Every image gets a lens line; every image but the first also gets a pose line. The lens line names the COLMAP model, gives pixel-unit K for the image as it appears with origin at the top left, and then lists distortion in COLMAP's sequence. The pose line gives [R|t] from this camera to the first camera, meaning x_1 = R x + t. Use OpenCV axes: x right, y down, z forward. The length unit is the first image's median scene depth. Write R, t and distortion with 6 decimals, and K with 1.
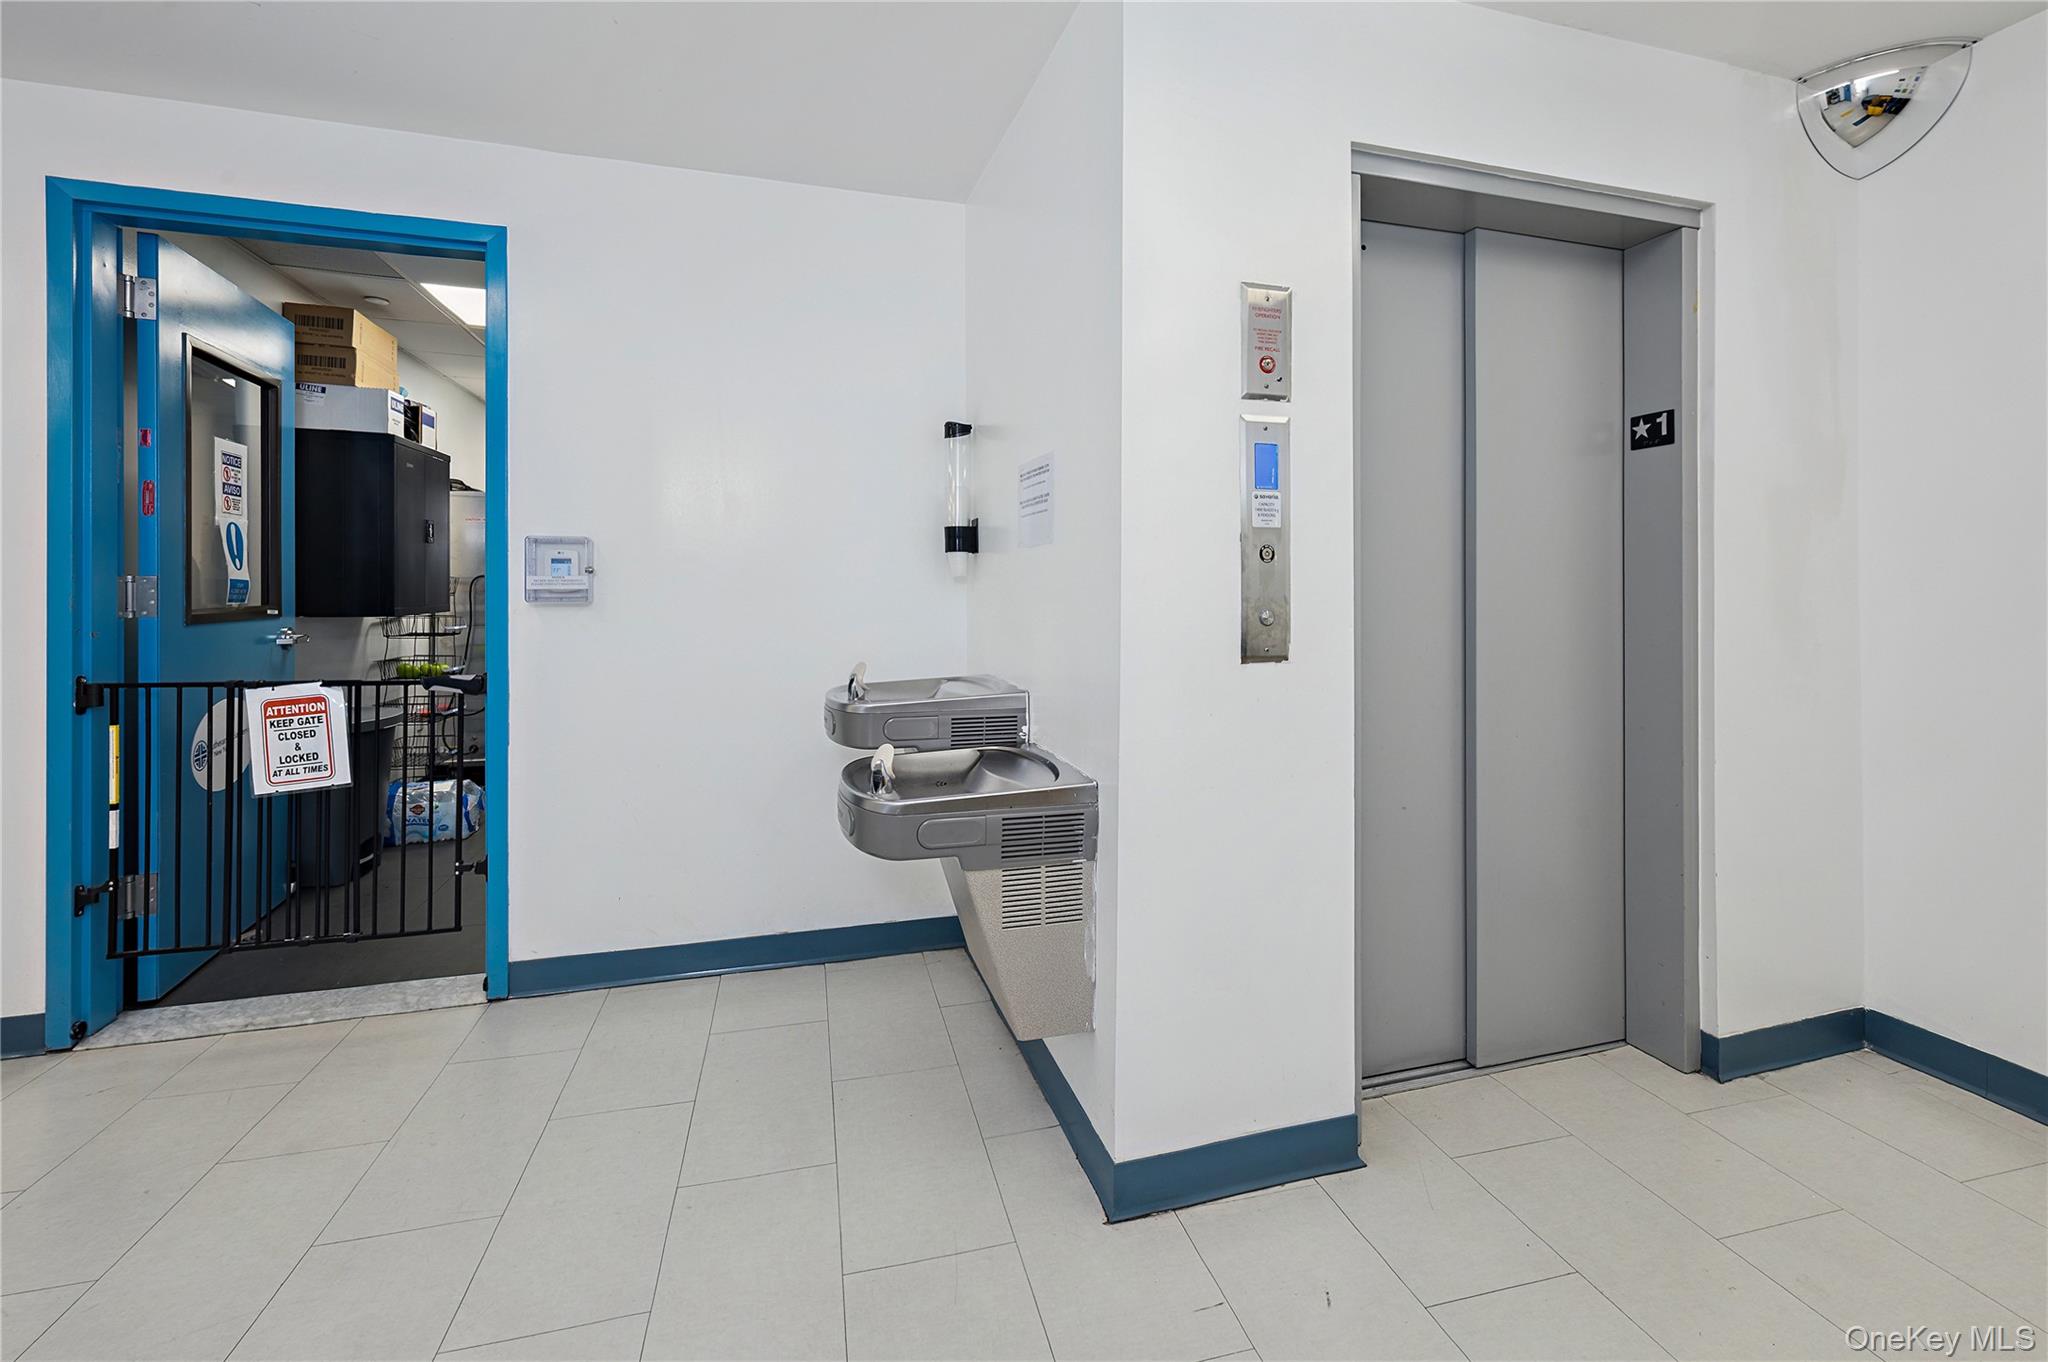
lens RADIAL K [[842.1, 0, 1037.1], [0, 842.1, 590.1], [0, 0, 1]] dist [-0.000999, -0.000147]
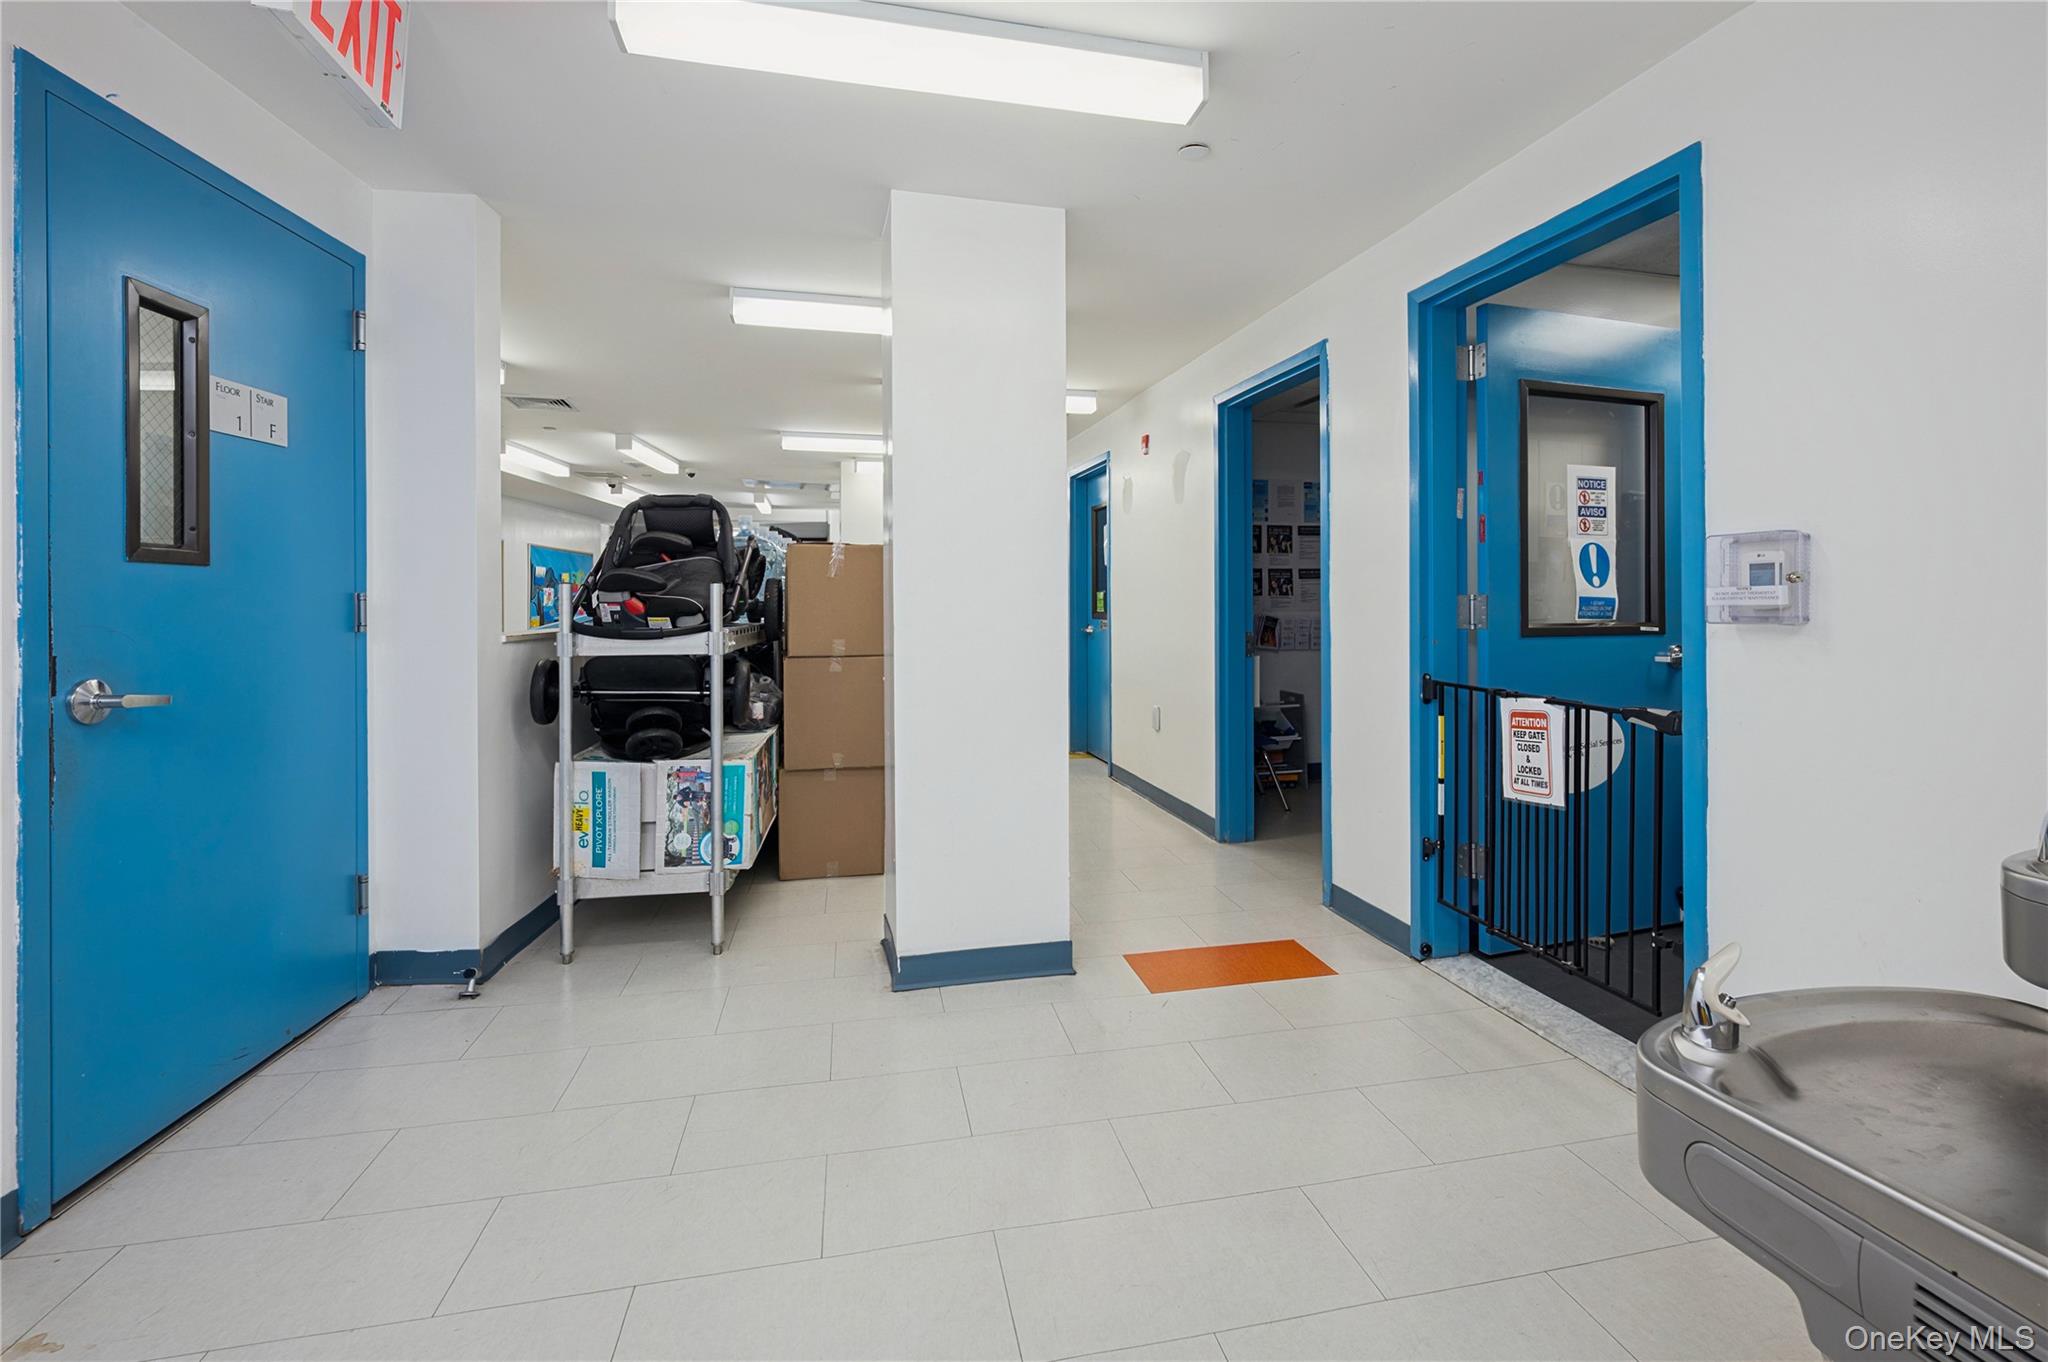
lens RADIAL K [[891.2, 0, 1029.3], [0, 891.2, 606.9], [0, 0, 1]] dist [-0.000137, -0.000005]
pose [[-0.047902, -0.000030, -0.998852, 0.239650], [-0.001023, 0.999999, 0.000020, 0.000341], [0.998852, 0.001023, -0.047902, 0.440095]]
